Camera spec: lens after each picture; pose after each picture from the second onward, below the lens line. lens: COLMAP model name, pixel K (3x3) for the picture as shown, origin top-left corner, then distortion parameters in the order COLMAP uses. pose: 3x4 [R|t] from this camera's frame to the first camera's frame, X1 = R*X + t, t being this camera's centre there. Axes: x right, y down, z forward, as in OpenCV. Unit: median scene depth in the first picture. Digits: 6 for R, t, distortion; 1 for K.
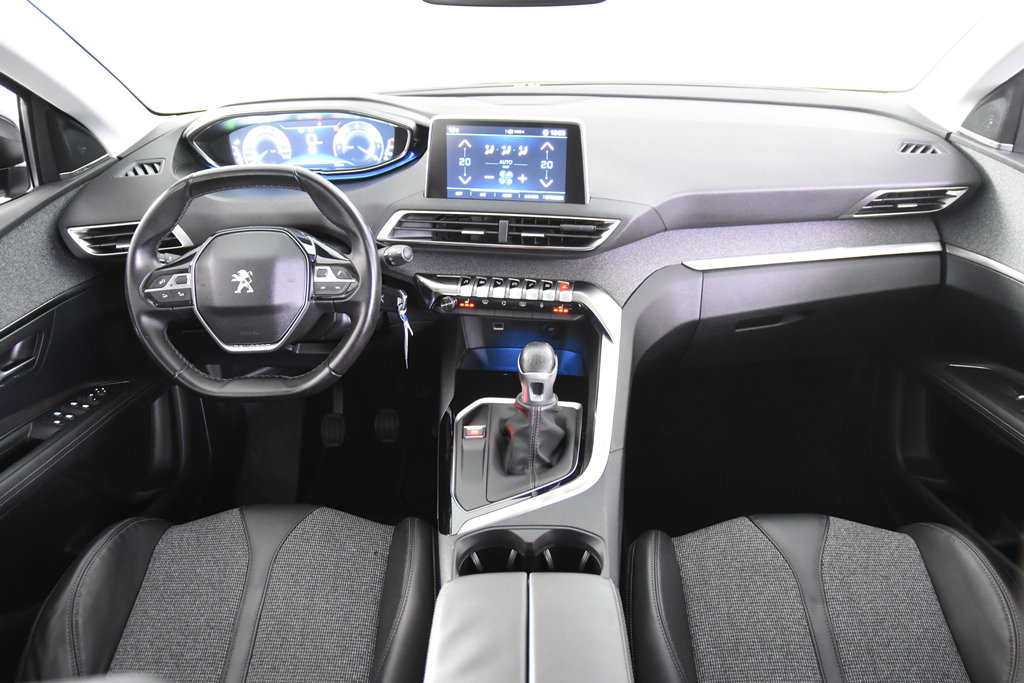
lens RADIAL K [[753.0, 0, 503.9], [0, 753.0, 329.2], [0, 0, 1]] dist [-0.096389, 0.055970]
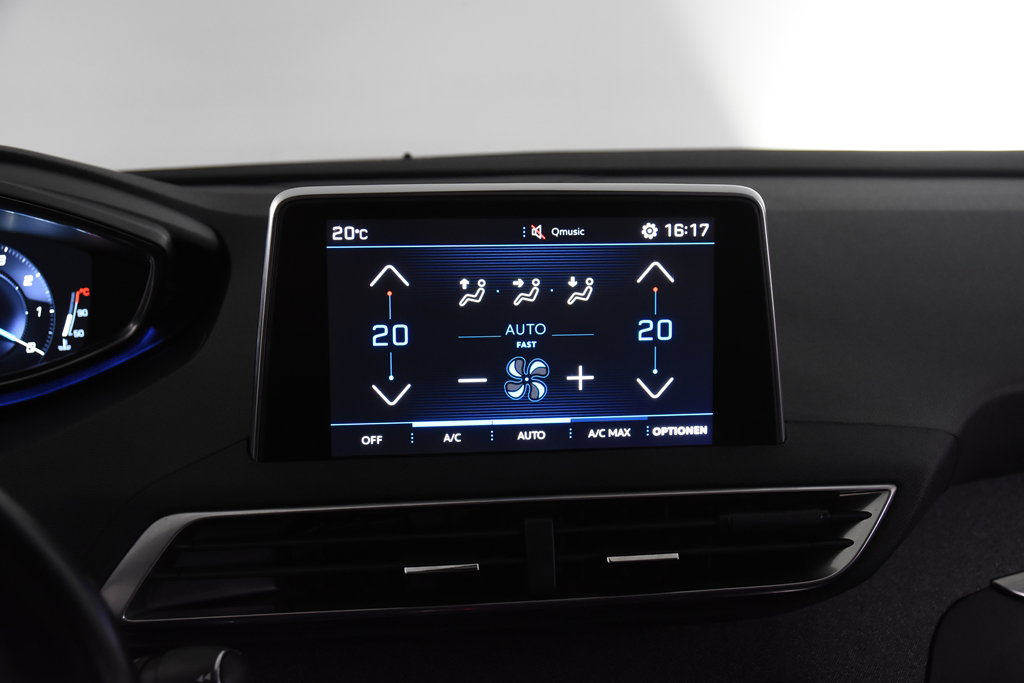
lens RADIAL K [[1199.7, 0, 515.6], [0, 1199.7, 348.0], [0, 0, 1]] dist [-0.009982, 0.000000]
pose [[0.951266, -0.051464, 0.304048, -0.152857], [0.120535, 0.969589, -0.213000, -0.109175], [-0.283840, 0.239268, 0.928540, 0.537988]]
